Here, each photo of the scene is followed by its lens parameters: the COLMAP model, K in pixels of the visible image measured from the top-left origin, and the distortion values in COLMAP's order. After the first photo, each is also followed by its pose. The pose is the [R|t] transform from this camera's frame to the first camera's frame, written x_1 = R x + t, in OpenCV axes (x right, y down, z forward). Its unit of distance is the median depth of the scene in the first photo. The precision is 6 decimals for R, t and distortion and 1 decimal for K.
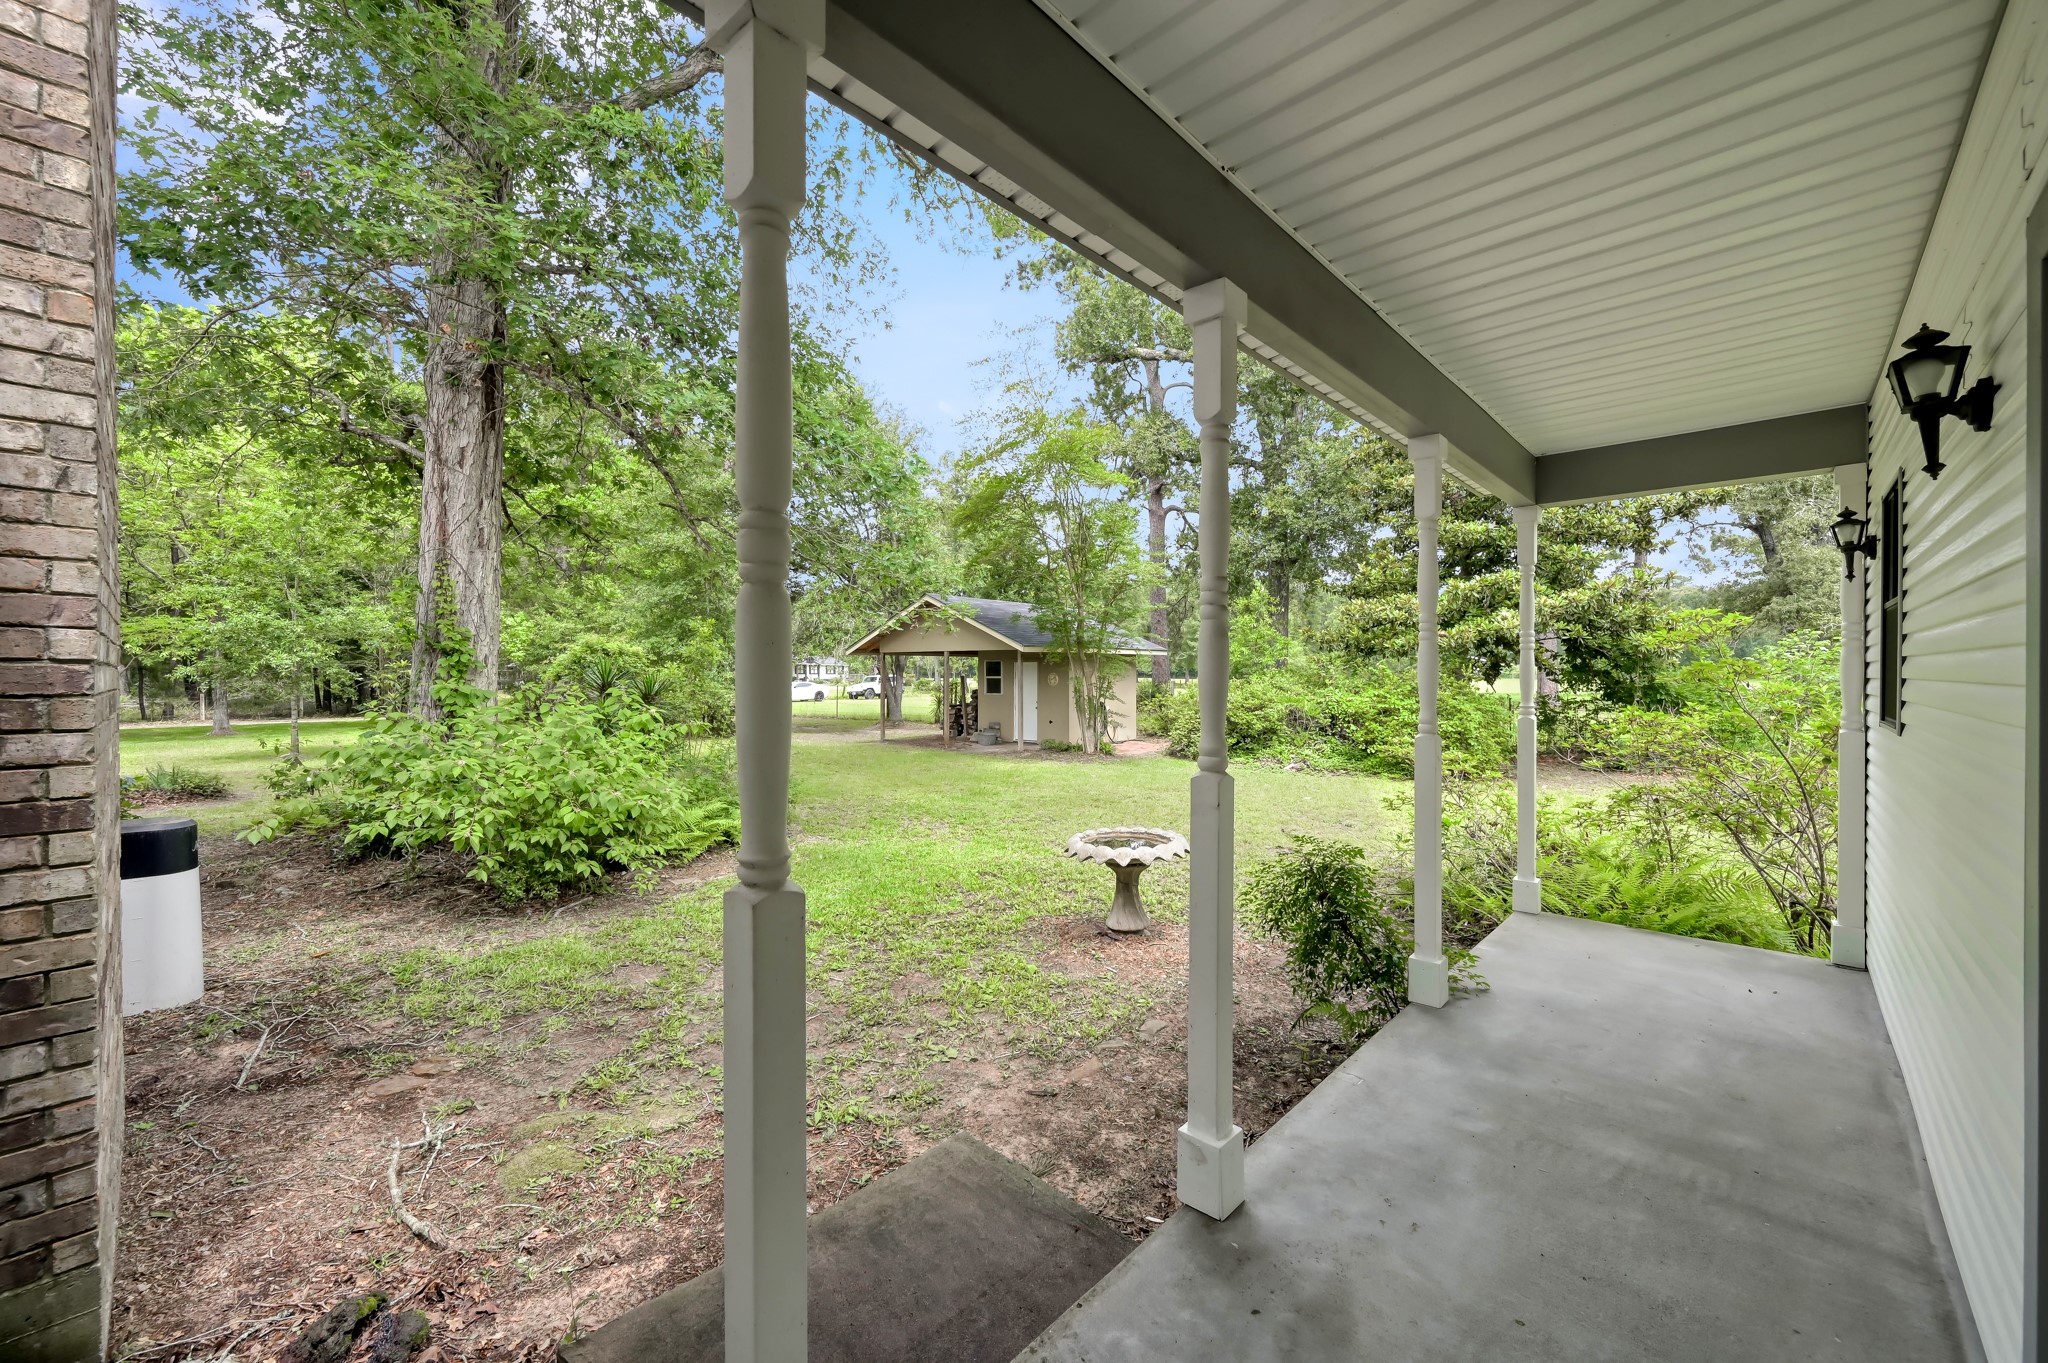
lens RADIAL K [[804.9, 0, 1020.5], [0, 804.9, 676.6], [0, 0, 1]] dist [-0.000762, -0.000246]
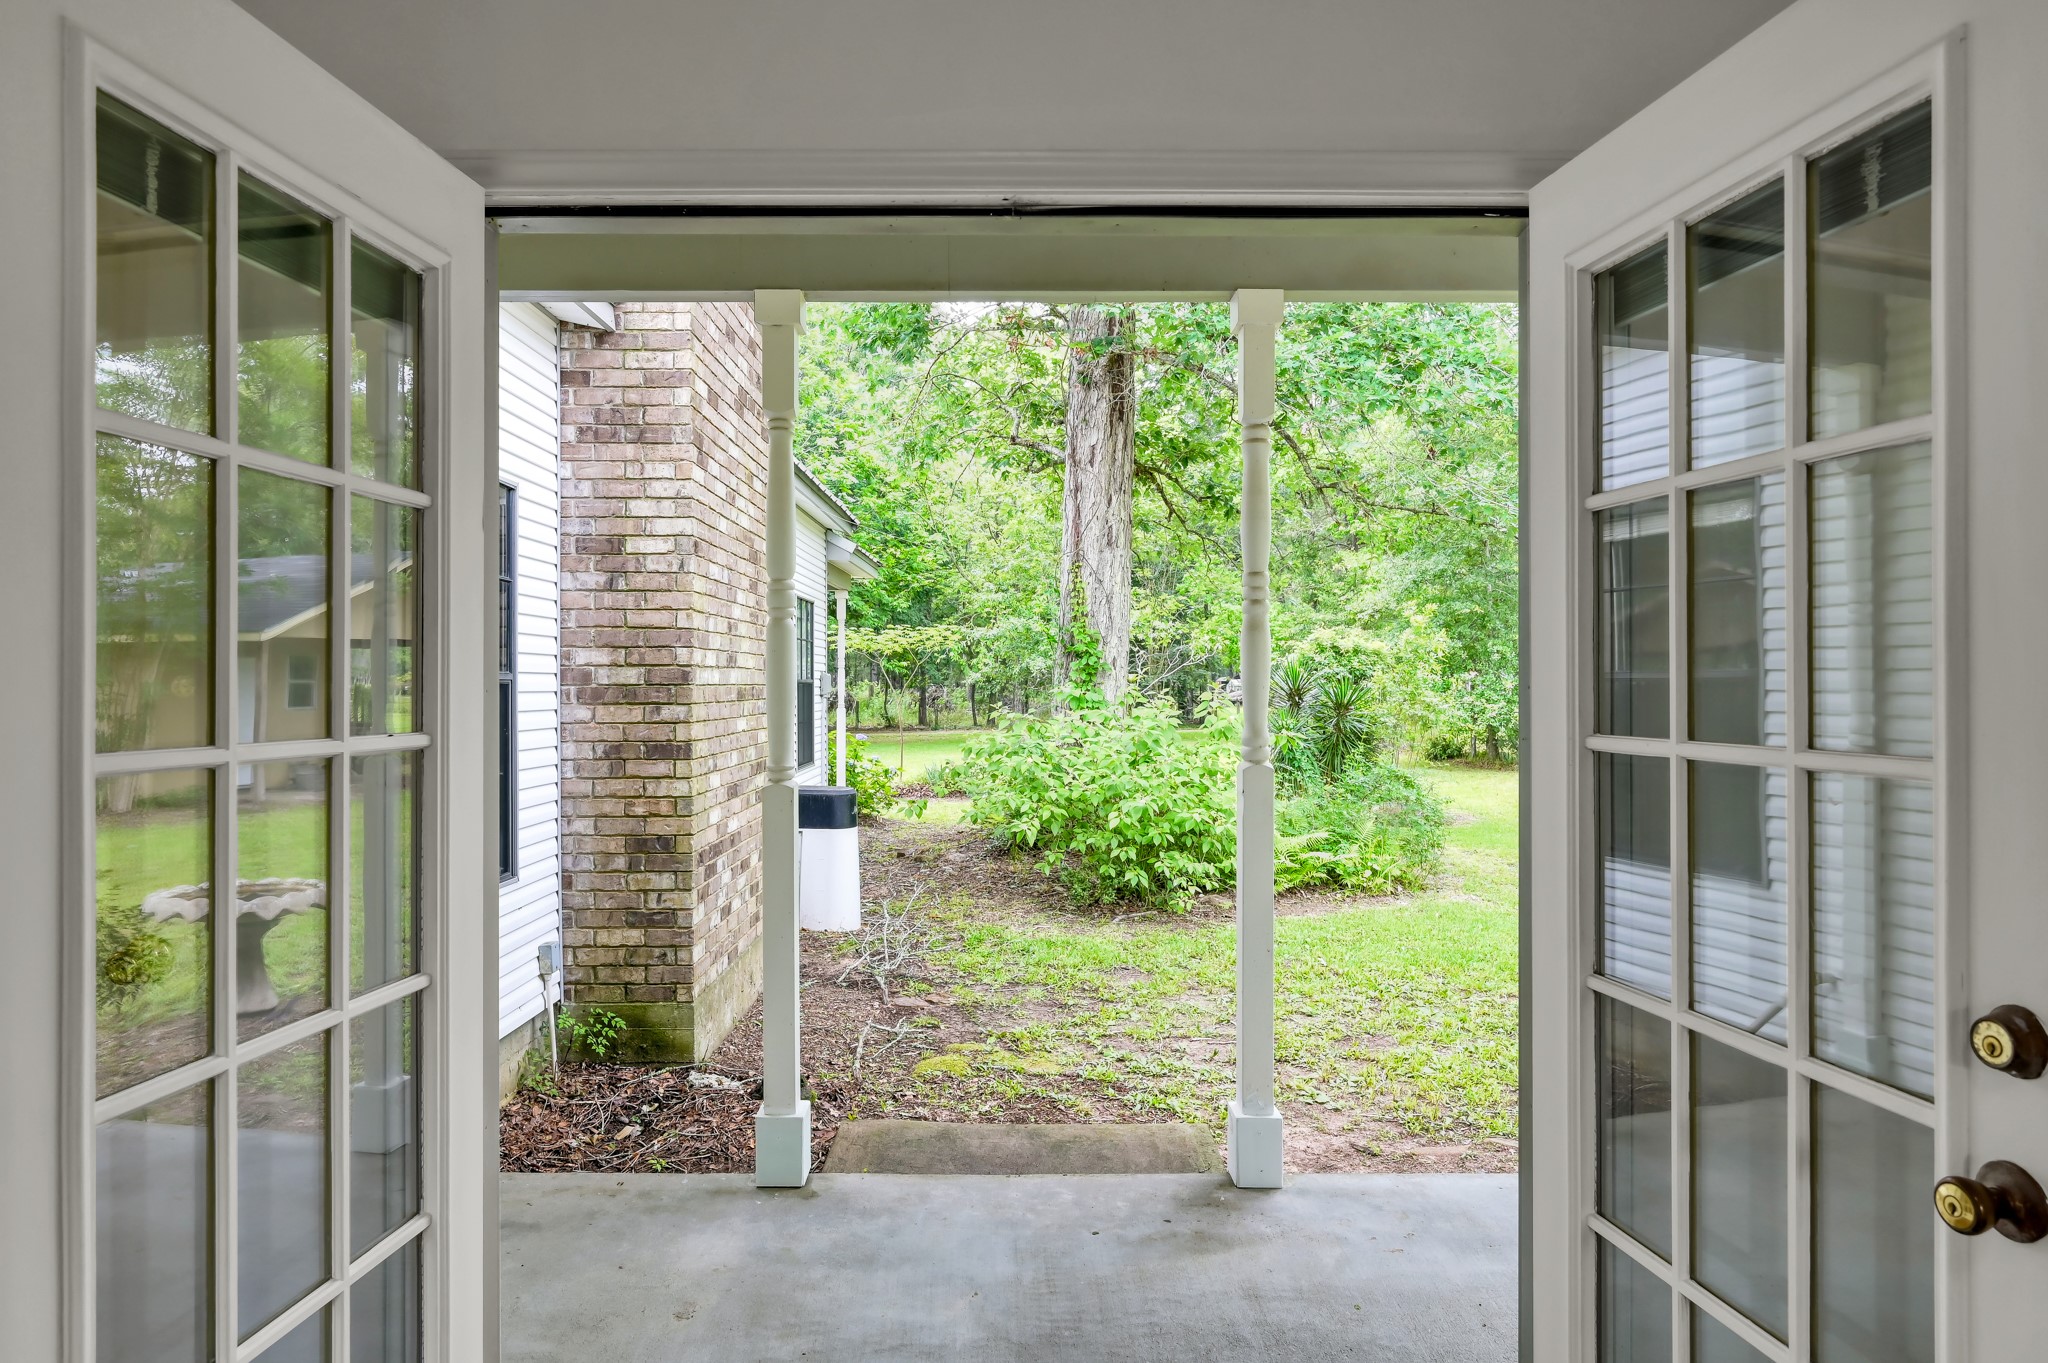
lens RADIAL K [[1246.8, 0, 1029.8], [0, 1246.8, 680.2], [0, 0, 1]] dist [-0.028520, 0.000494]
pose [[0.683472, -0.001959, -0.729974, 0.456169], [-0.000985, 0.999993, -0.003606, 0.007349], [0.729976, 0.003183, 0.683465, -0.112814]]
